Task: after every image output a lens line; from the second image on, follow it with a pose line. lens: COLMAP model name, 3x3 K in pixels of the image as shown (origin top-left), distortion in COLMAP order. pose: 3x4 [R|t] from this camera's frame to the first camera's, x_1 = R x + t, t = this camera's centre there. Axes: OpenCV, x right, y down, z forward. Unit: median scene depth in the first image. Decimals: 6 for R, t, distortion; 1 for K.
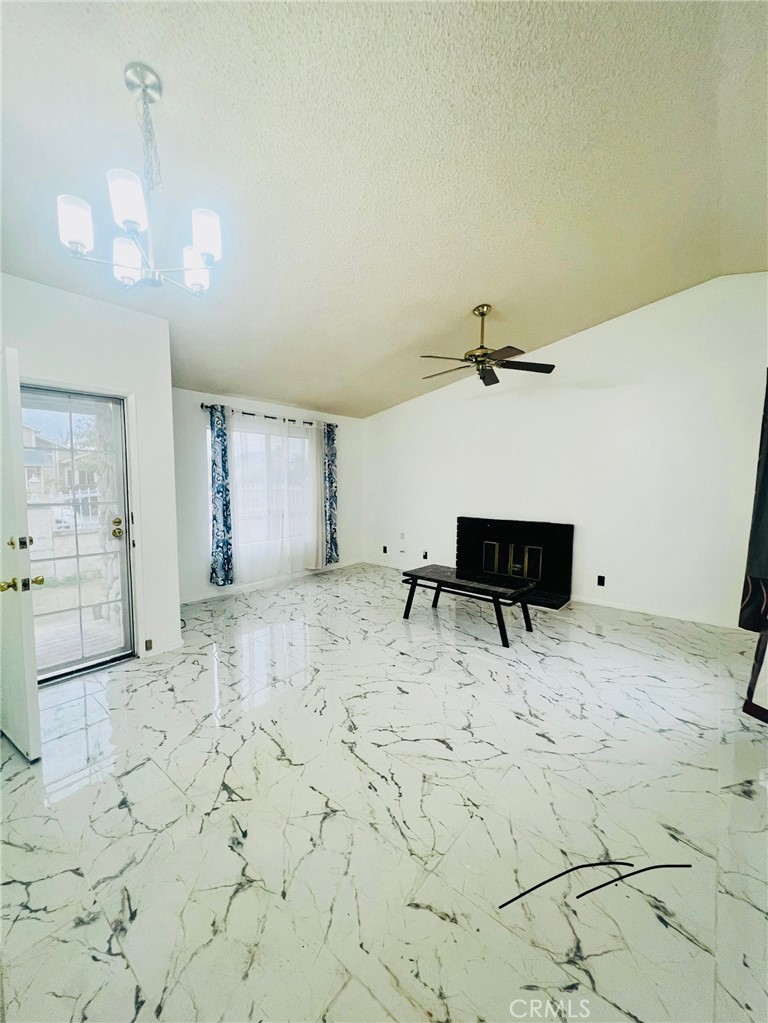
lens RADIAL K [[411.2, 0, 385.4], [0, 411.2, 505.7], [0, 0, 1]] dist [0.000487, 0.000094]
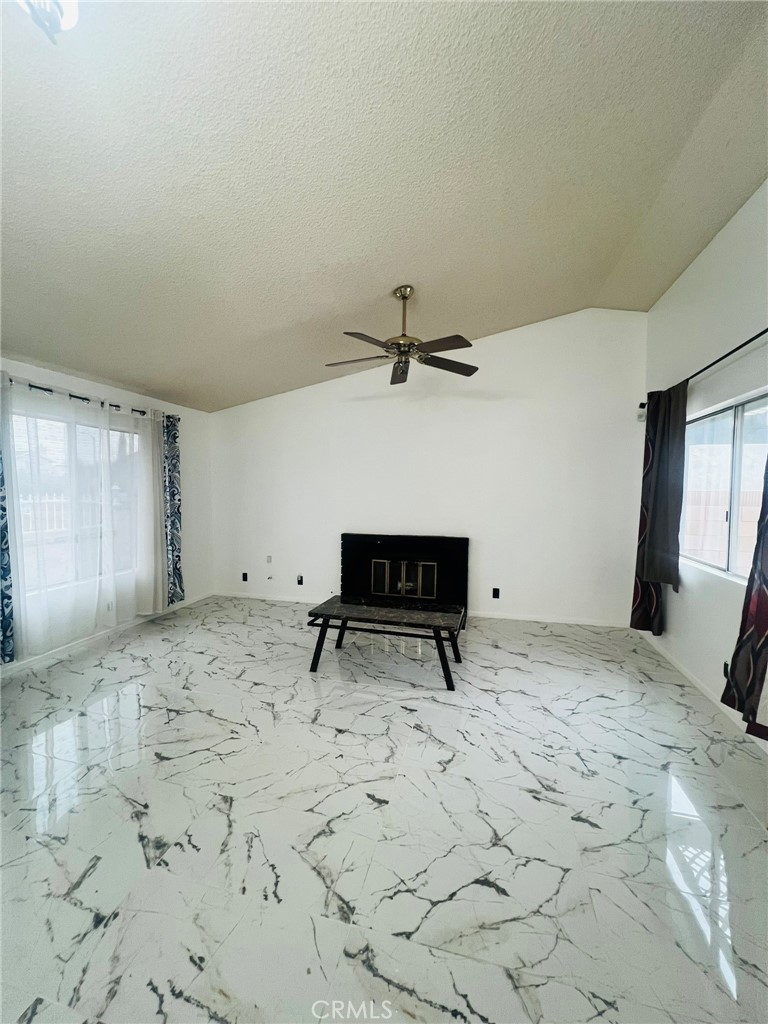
lens RADIAL K [[411.6, 0, 385.4], [0, 411.6, 506.2], [0, 0, 1]] dist [0.000487, 0.000094]
pose [[0.901840, -0.015877, 0.431779, -0.134317], [0.024452, 0.999599, -0.014315, -0.018392], [-0.431379, 0.023468, 0.901866, 0.203673]]
